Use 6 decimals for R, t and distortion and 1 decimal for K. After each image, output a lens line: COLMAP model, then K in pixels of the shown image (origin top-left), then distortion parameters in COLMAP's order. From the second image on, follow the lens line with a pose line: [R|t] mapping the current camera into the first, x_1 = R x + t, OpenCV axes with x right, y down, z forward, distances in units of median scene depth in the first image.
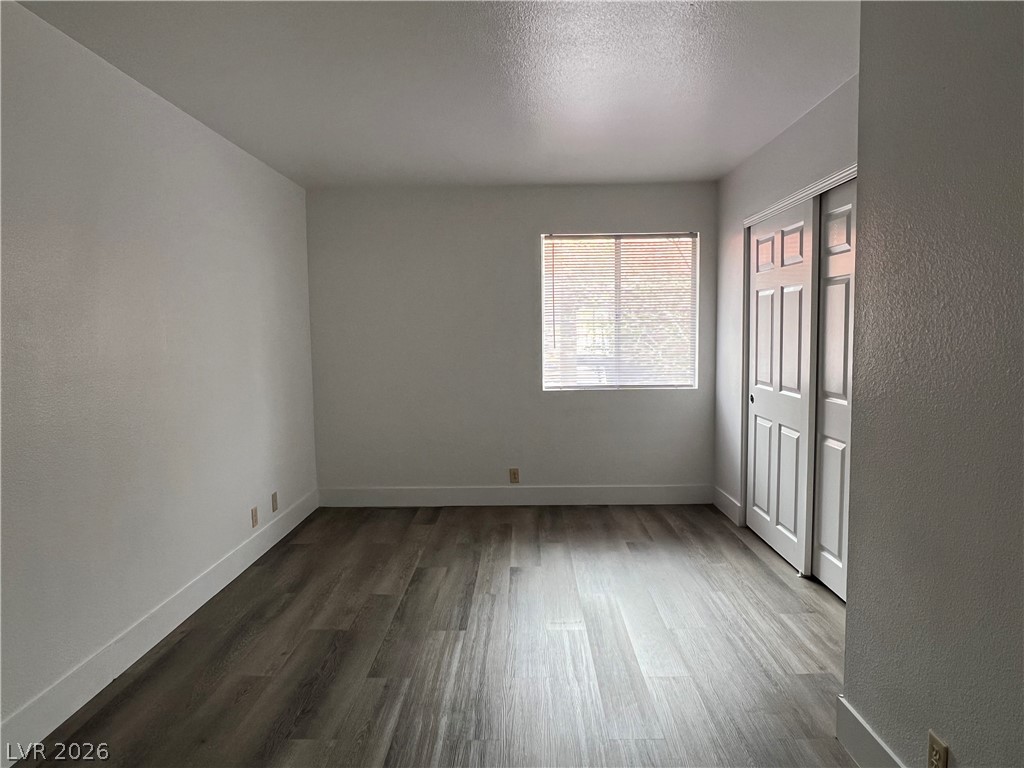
lens RADIAL K [[654.9, 0, 514.0], [0, 654.9, 384.0], [0, 0, 1]] dist [-0.002047, -0.000014]
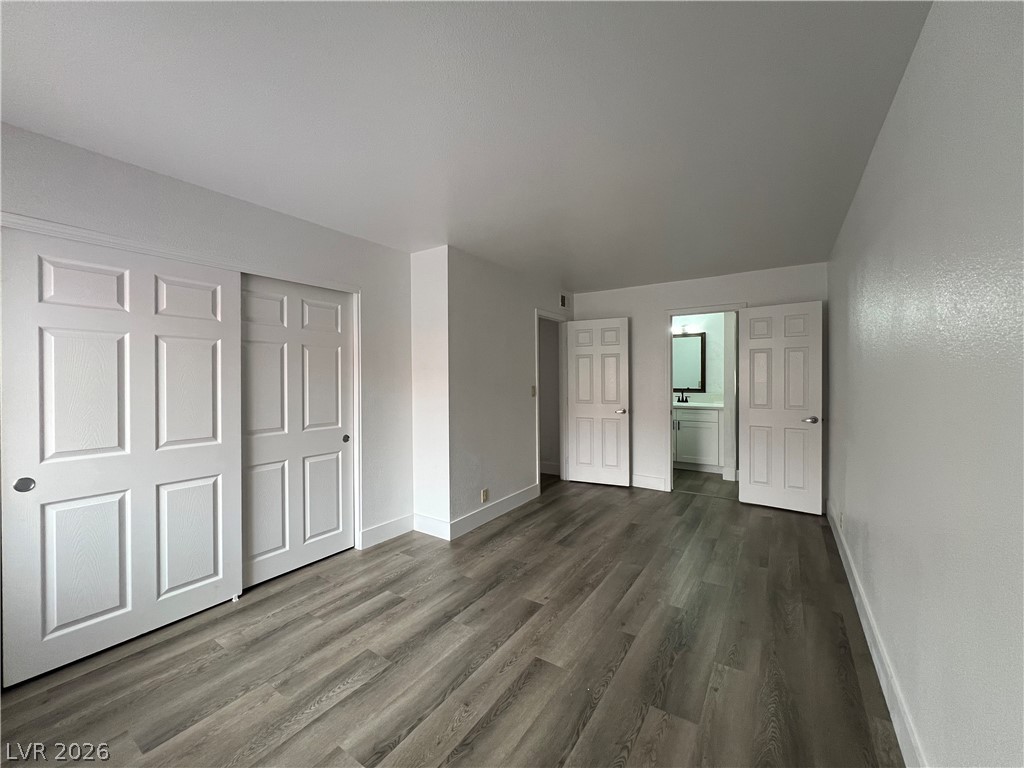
lens RADIAL K [[406.1, 0, 511.2], [0, 406.1, 383.0], [0, 0, 1]] dist [0.002076, 0.000281]
pose [[-0.837576, 0.015961, 0.546088, -0.419605], [0.061923, 0.995905, 0.065868, -0.115440], [-0.542800, 0.088985, -0.835134, 1.584806]]
